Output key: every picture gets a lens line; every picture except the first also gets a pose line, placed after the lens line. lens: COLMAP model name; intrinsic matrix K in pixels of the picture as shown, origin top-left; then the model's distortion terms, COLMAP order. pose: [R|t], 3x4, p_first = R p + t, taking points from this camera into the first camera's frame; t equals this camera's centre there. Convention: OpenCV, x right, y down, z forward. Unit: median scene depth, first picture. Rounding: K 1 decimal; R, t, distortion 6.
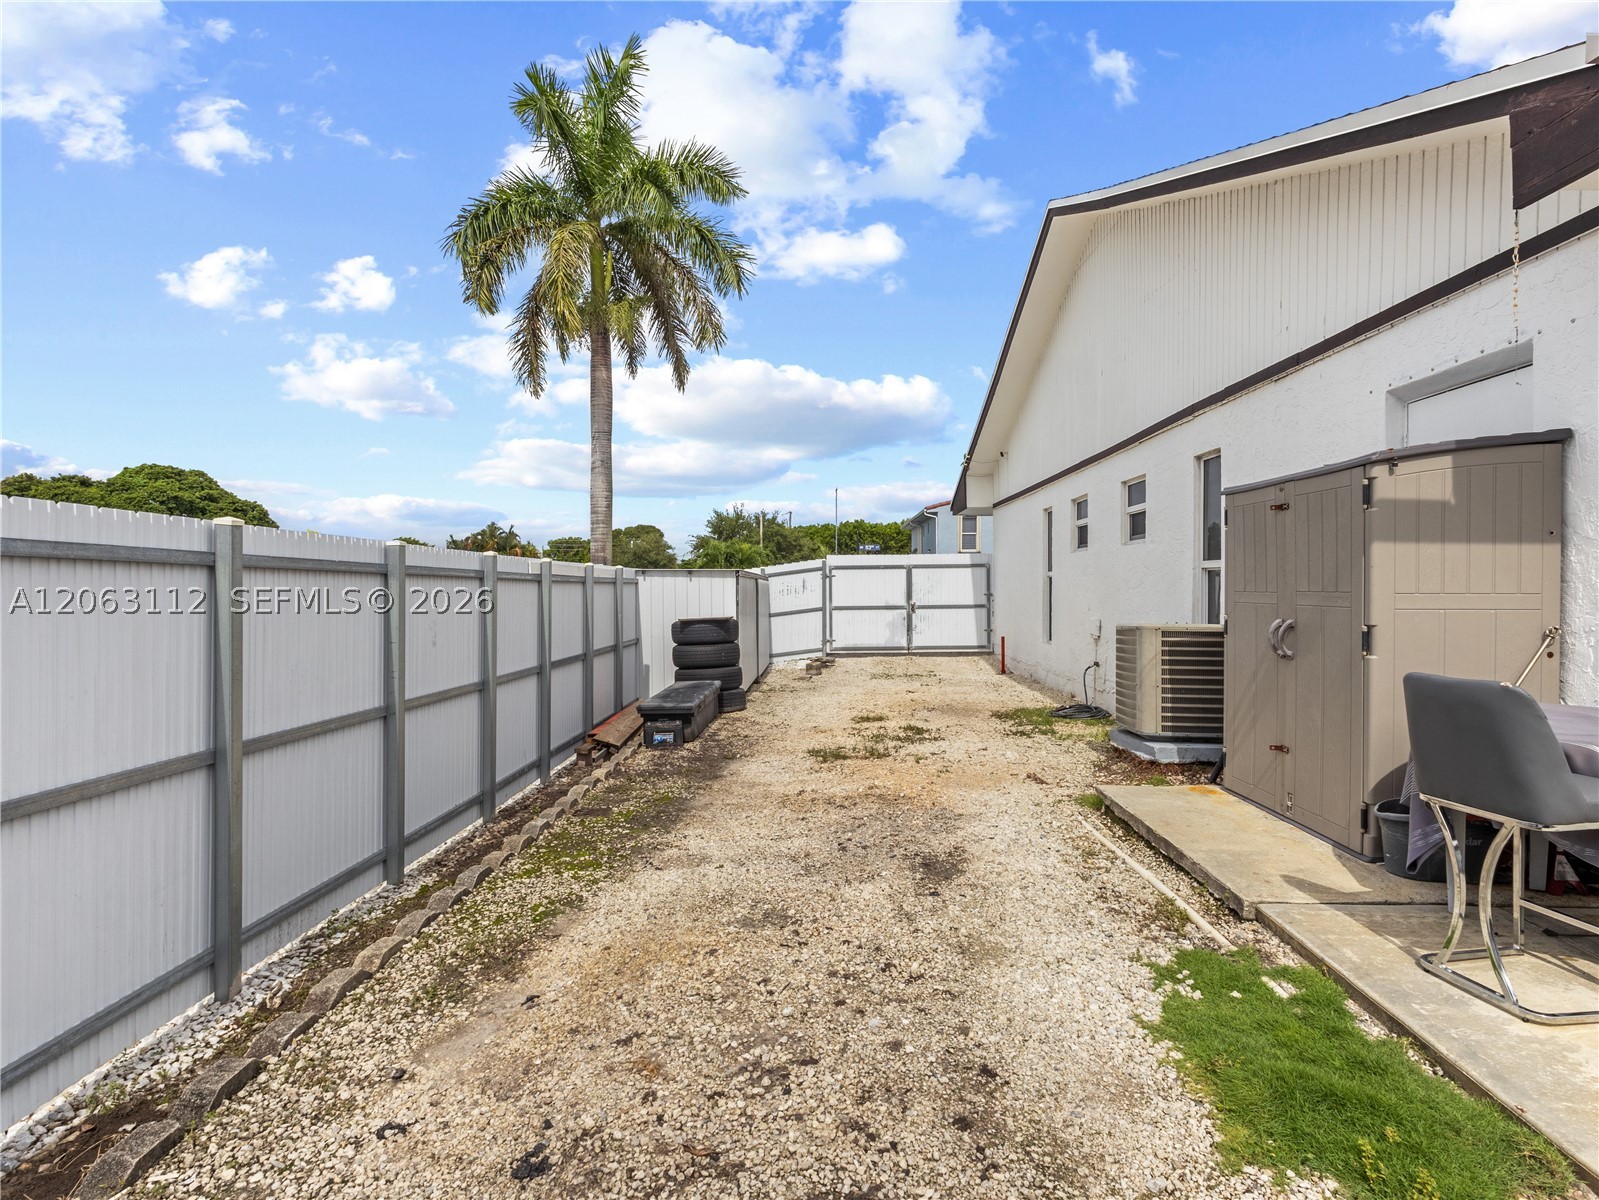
lens RADIAL K [[815.8, 0, 799.5], [0, 815.8, 600.0], [0, 0, 1]] dist [-0.001691, 0.001843]
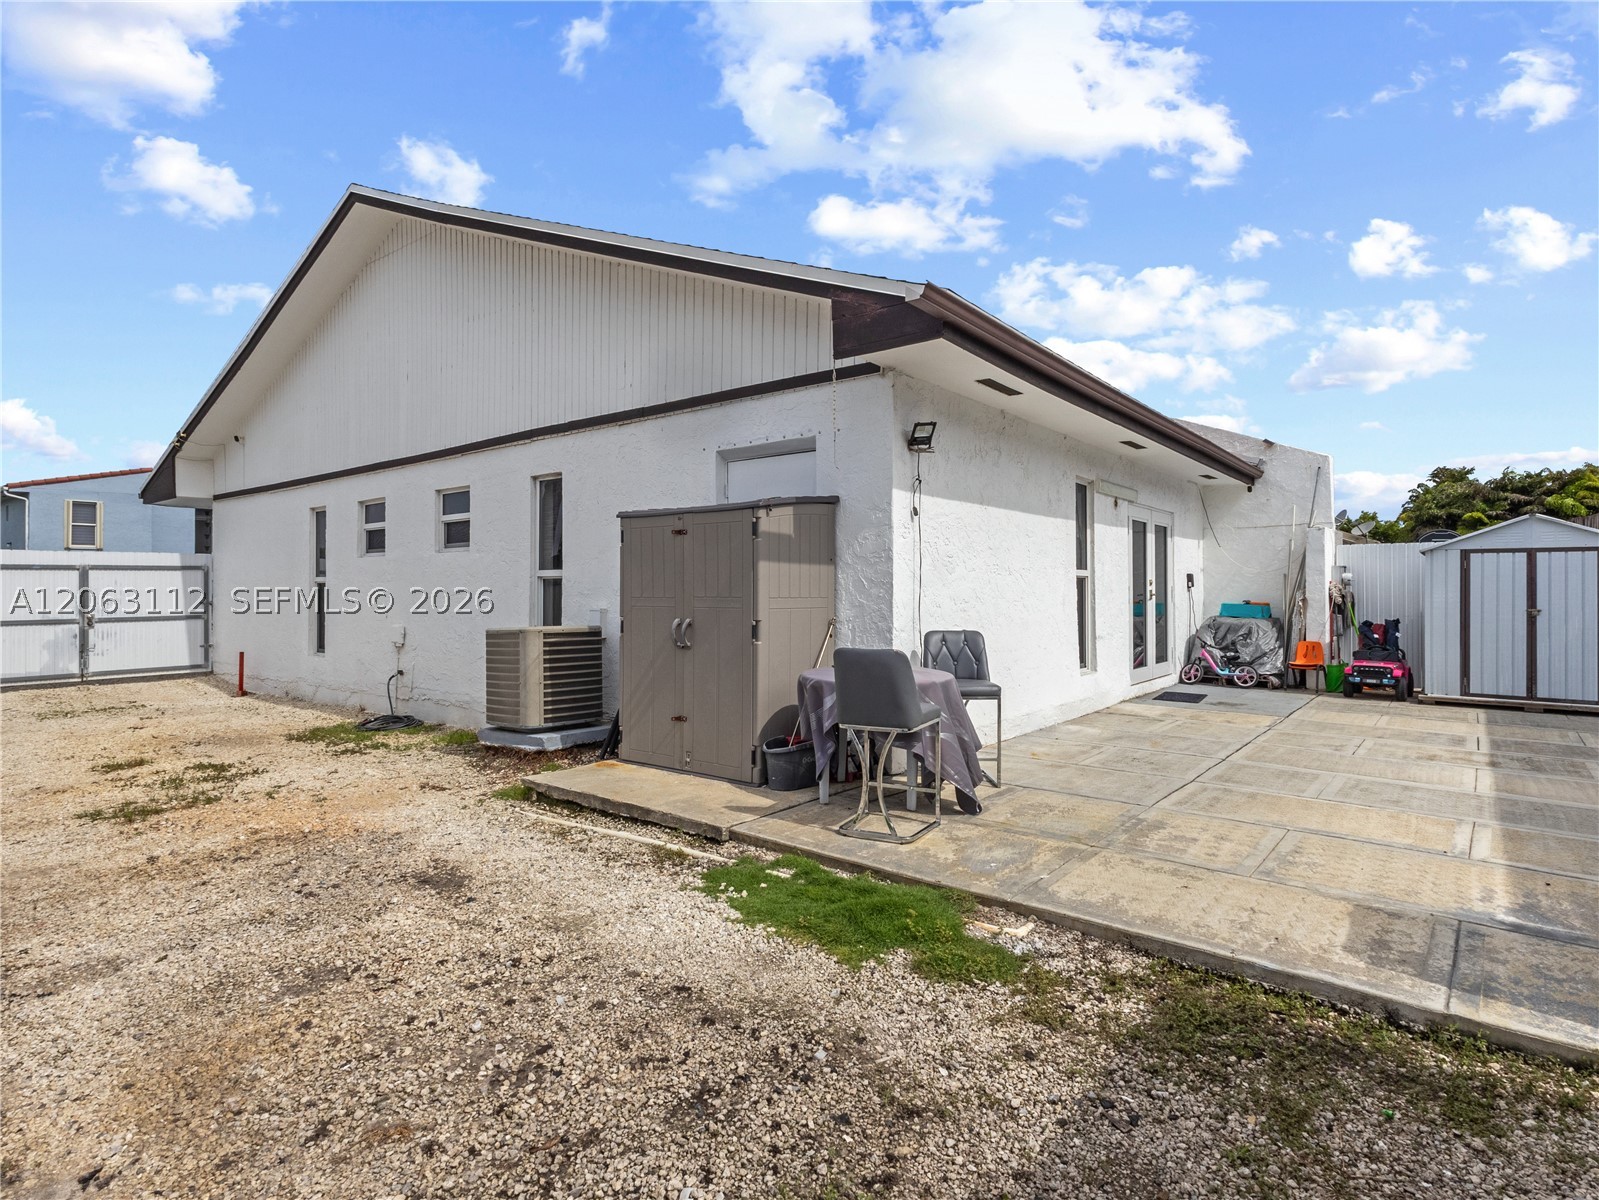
lens RADIAL K [[815.8, 0, 799.5], [0, 815.8, 600.0], [0, 0, 1]] dist [-0.001691, 0.001843]
pose [[0.623699, -0.008242, 0.781621, -0.365388], [0.014471, 0.999895, -0.001003, -0.002207], [-0.781531, 0.011936, 0.623753, 0.051986]]
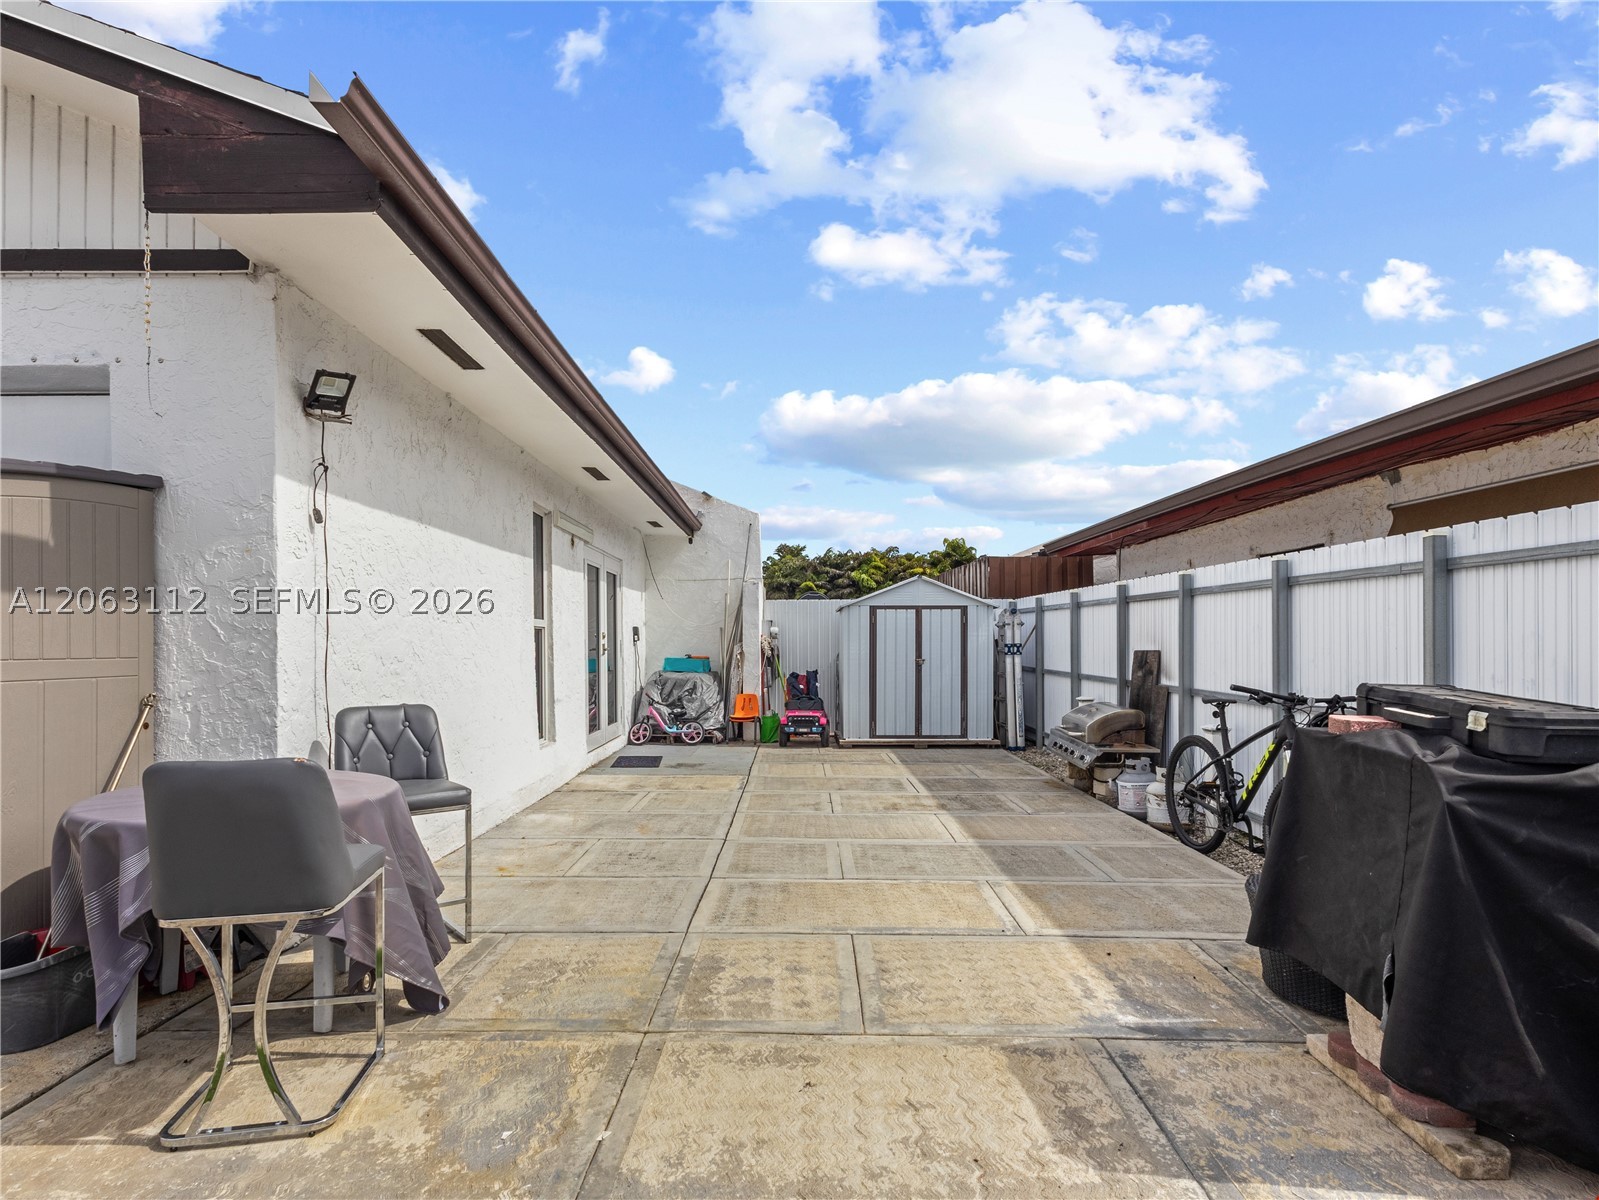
lens RADIAL K [[871.8, 0, 811.5], [0, 871.8, 643.7], [0, 0, 1]] dist [0.007853, 0.001990]
pose [[-0.004902, 0.001674, 0.999987, -0.042682], [0.025785, 0.999666, -0.001547, -0.002506], [-0.999656, 0.025777, -0.004943, 0.275093]]
